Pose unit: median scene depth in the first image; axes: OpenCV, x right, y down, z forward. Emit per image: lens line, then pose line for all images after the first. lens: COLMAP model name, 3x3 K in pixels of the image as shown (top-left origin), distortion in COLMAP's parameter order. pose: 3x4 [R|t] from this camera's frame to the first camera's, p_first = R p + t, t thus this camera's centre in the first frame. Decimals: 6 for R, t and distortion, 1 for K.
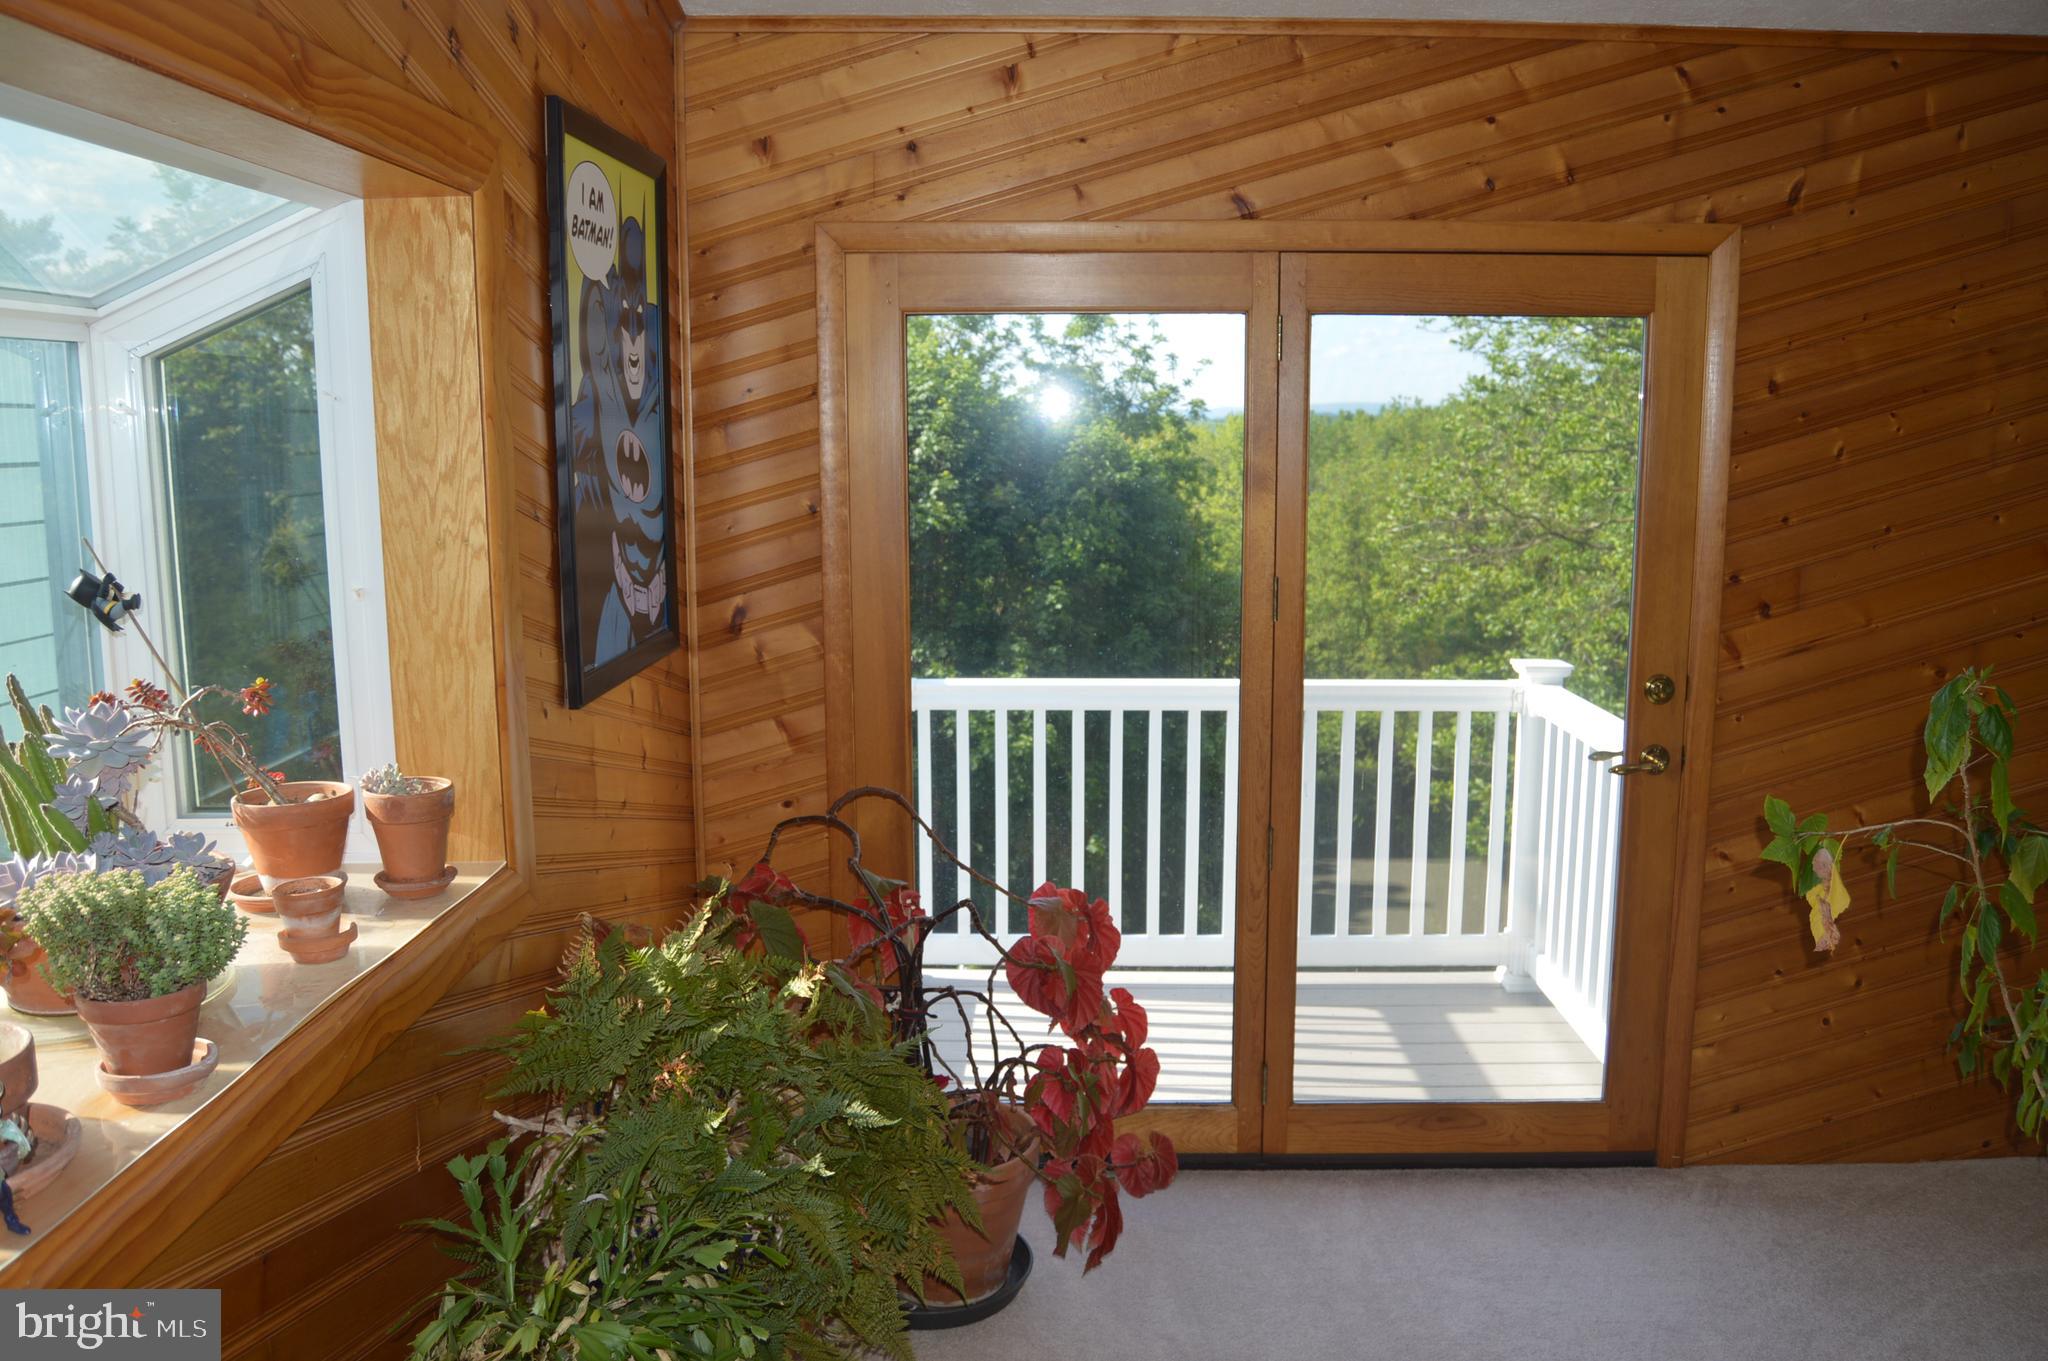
lens RADIAL K [[1626.1, 0, 1024.0], [0, 1626.1, 680.5], [0, 0, 1]] dist [-0.093745, 0.035873]
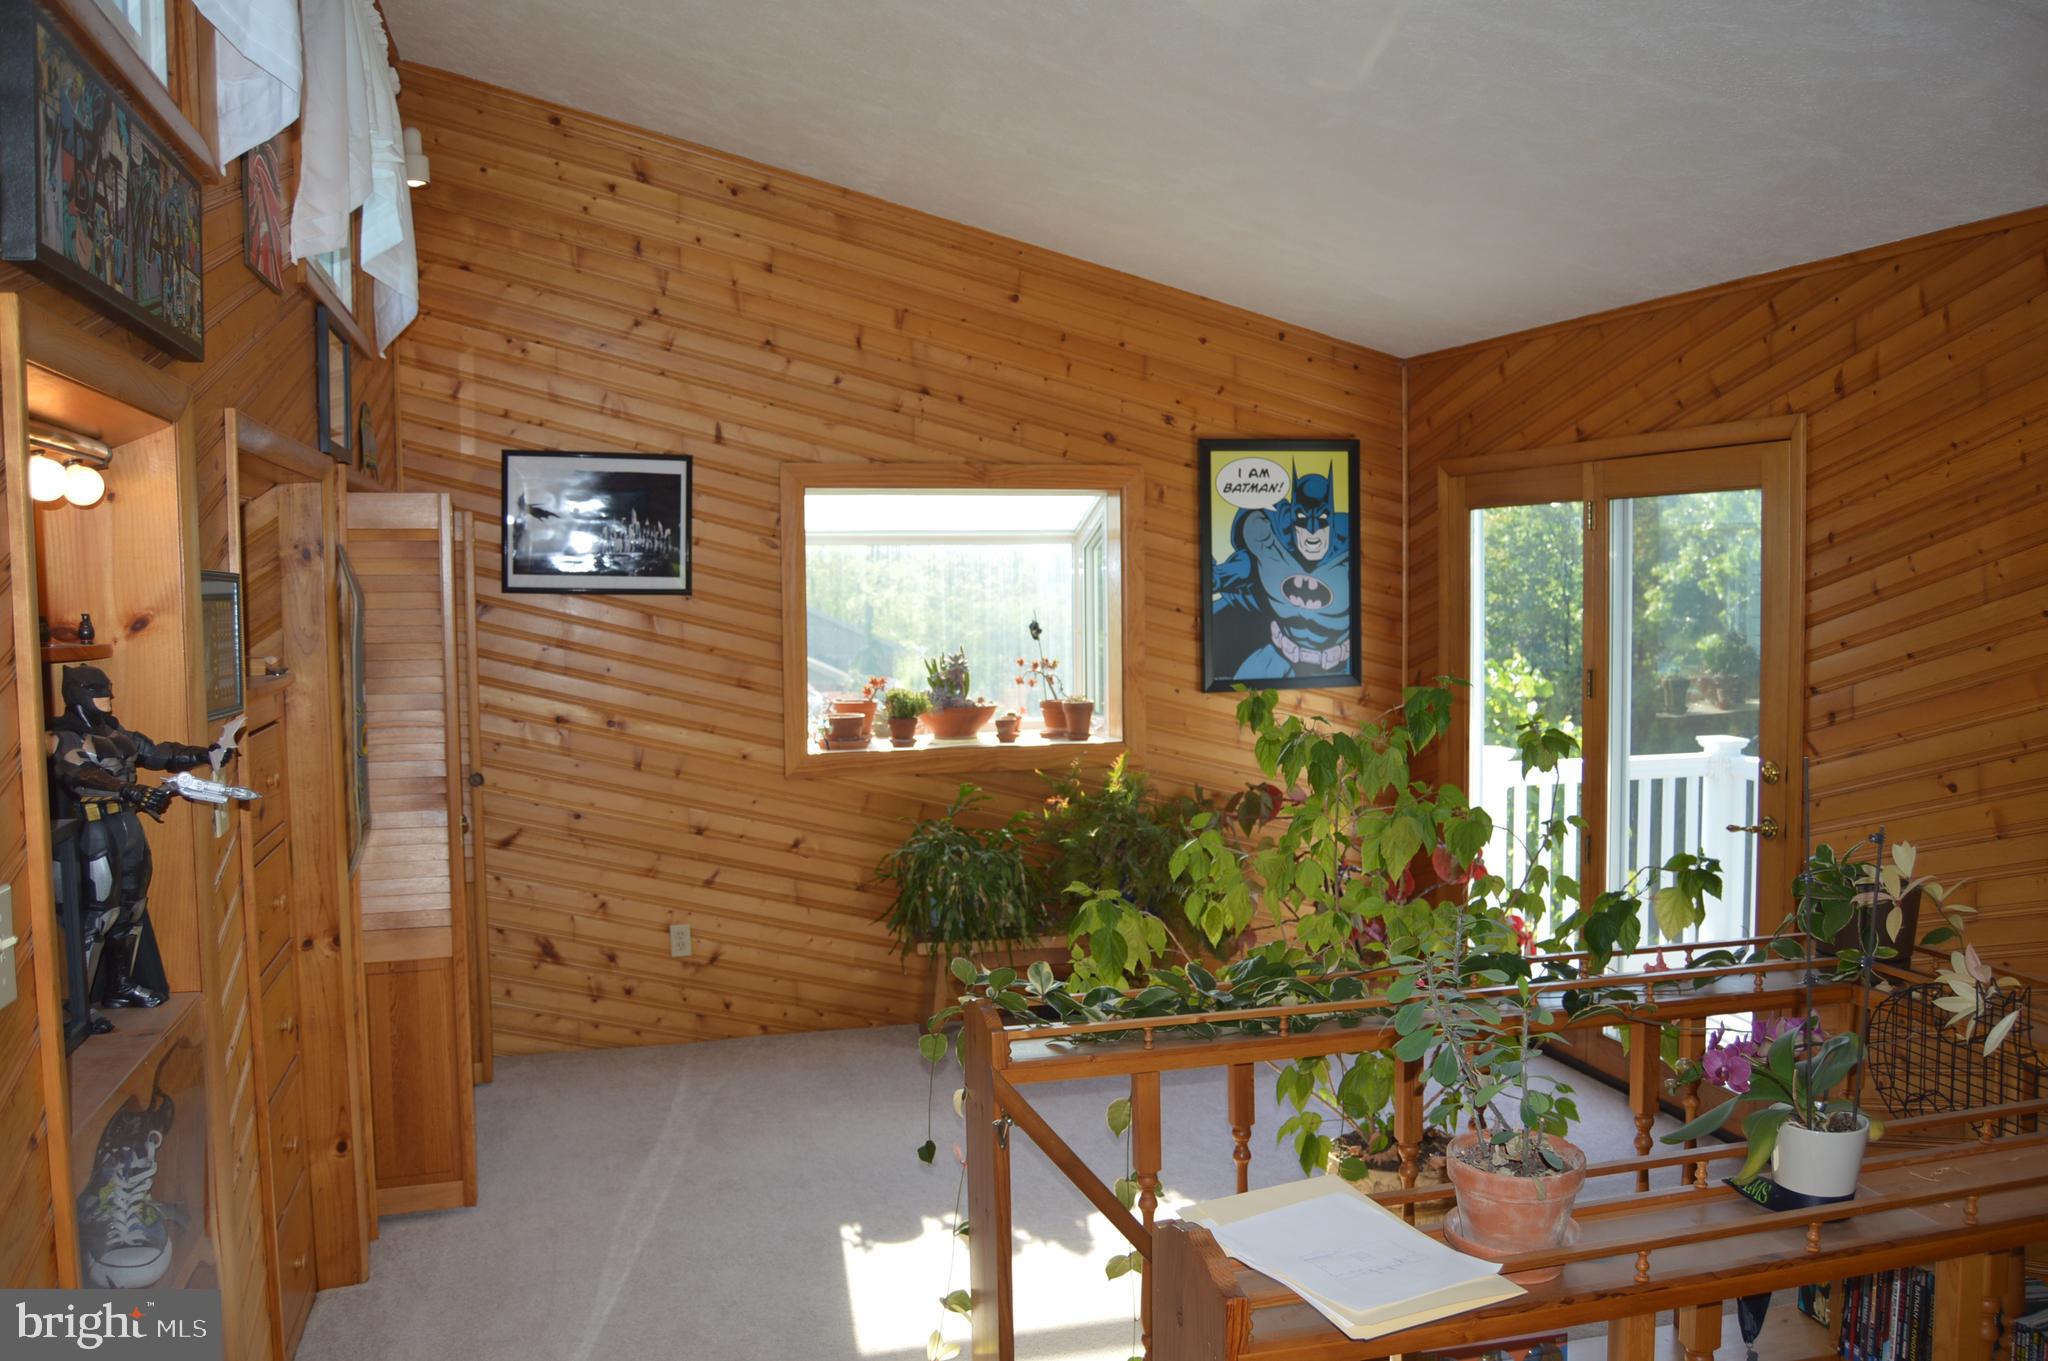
lens RADIAL K [[1626.1, 0, 1024.0], [0, 1626.1, 680.5], [0, 0, 1]] dist [-0.093745, 0.035873]
pose [[0.291884, 0.061909, -0.954448, 1.546628], [-0.136522, 0.990382, 0.022489, -0.015066], [0.946660, 0.123739, 0.297528, 0.041685]]
